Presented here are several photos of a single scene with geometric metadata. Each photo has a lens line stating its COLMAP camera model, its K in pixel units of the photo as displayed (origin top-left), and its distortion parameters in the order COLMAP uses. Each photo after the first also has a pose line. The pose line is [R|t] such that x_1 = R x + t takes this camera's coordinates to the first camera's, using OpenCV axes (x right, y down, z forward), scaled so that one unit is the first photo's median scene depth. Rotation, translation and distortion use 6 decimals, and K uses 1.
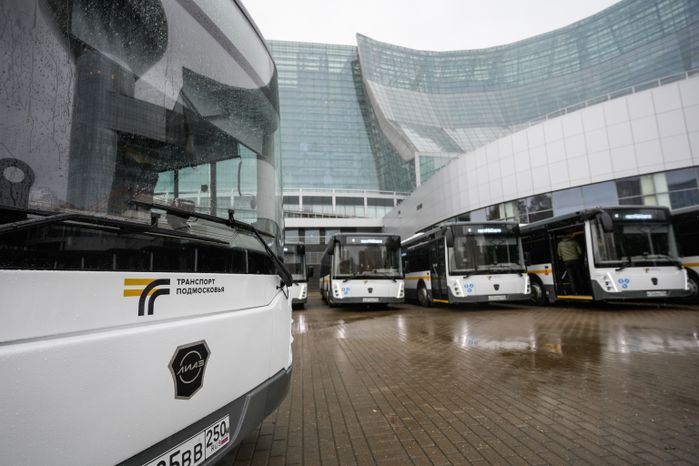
lens RADIAL K [[333.0, 0, 341.7], [0, 333.0, 233.2], [0, 0, 1]] dist [-0.004854, 0.005395]
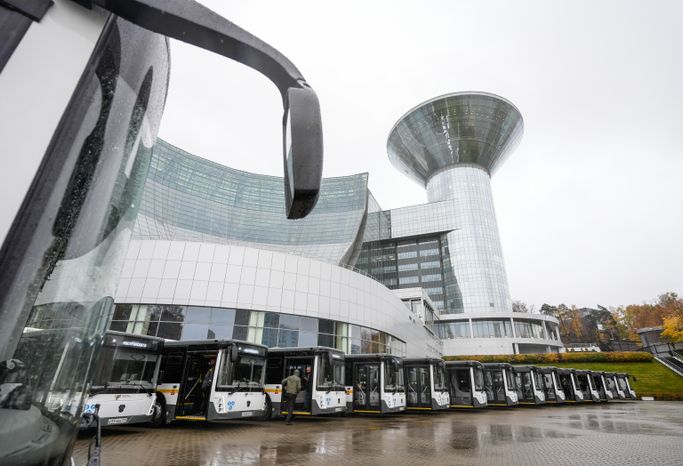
lens RADIAL K [[337.7, 0, 361.7], [0, 337.7, 241.7], [0, 0, 1]] dist [-0.019561, 0.002613]
pose [[0.460198, 0.383657, 0.800640, -0.148952], [-0.151990, 0.922541, -0.354708, -0.039144], [-0.874710, 0.041546, 0.482864, -0.063974]]
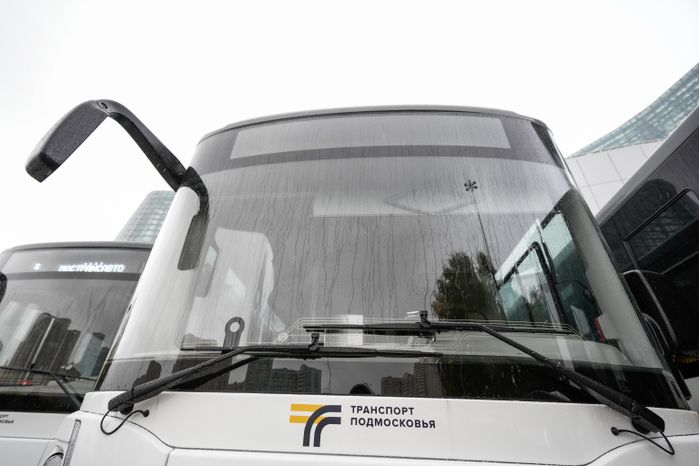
lens RADIAL K [[333.0, 0, 343.5], [0, 333.0, 232.3], [0, 0, 1]] dist [-0.004854, 0.005395]
pose [[0.244800, -0.474686, -0.845427, 0.058254], [0.107245, 0.879863, -0.462968, 0.016700], [0.963624, 0.022667, 0.266298, 0.087407]]
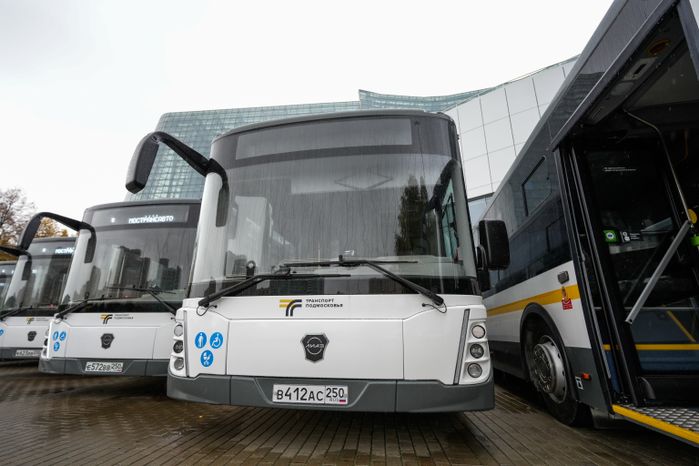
lens RADIAL K [[333.0, 0, 345.4], [0, 333.0, 235.5], [0, 0, 1]] dist [-0.004854, 0.005395]
pose [[0.168436, -0.239831, -0.956091, 0.184327], [0.143574, 0.965574, -0.216916, 0.028103], [0.975200, -0.100734, 0.197071, 0.104857]]
